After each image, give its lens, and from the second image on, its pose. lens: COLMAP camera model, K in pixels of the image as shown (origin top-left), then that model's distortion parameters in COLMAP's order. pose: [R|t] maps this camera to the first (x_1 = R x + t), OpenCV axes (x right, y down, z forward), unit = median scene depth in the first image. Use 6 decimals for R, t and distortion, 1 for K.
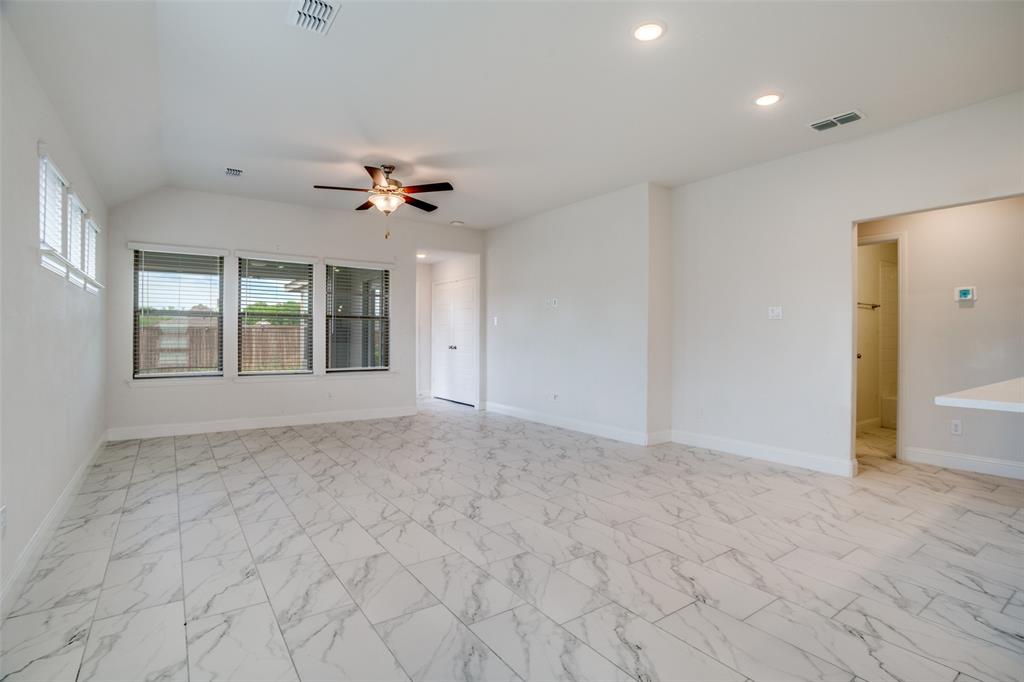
lens RADIAL K [[498.9, 0, 511.3], [0, 498.9, 343.2], [0, 0, 1]] dist [-0.059756, 0.022038]
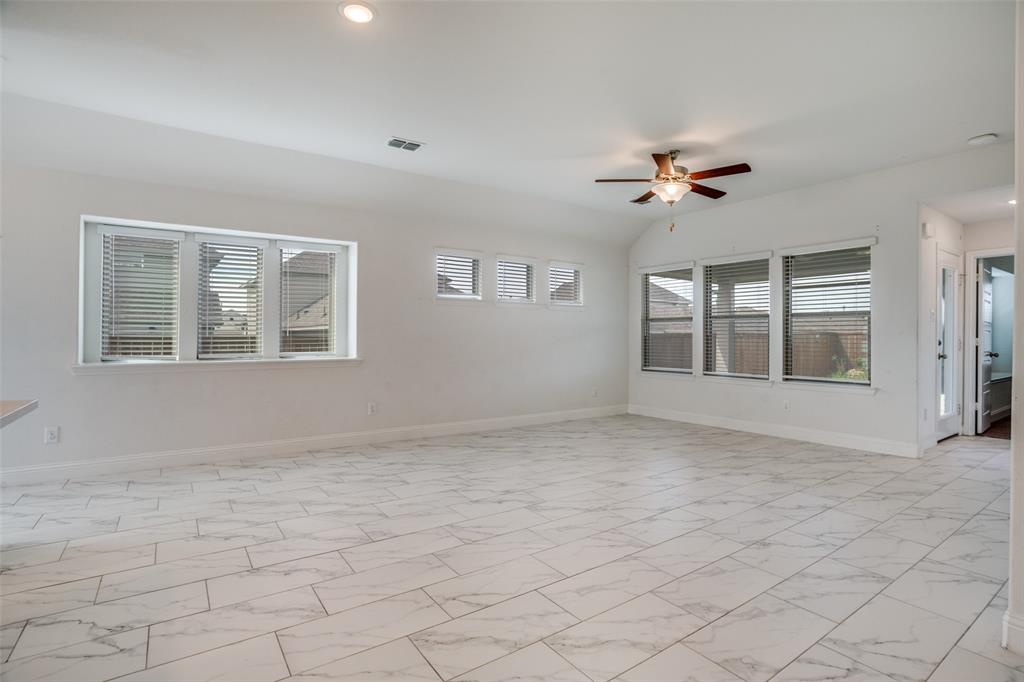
lens RADIAL K [[498.9, 0, 511.3], [0, 498.9, 343.2], [0, 0, 1]] dist [-0.059756, 0.022038]
pose [[-0.010631, 0.001376, -0.999943, 0.937725], [-0.011428, 0.999934, 0.001497, -0.001913], [0.999878, 0.011443, -0.010614, 1.002829]]
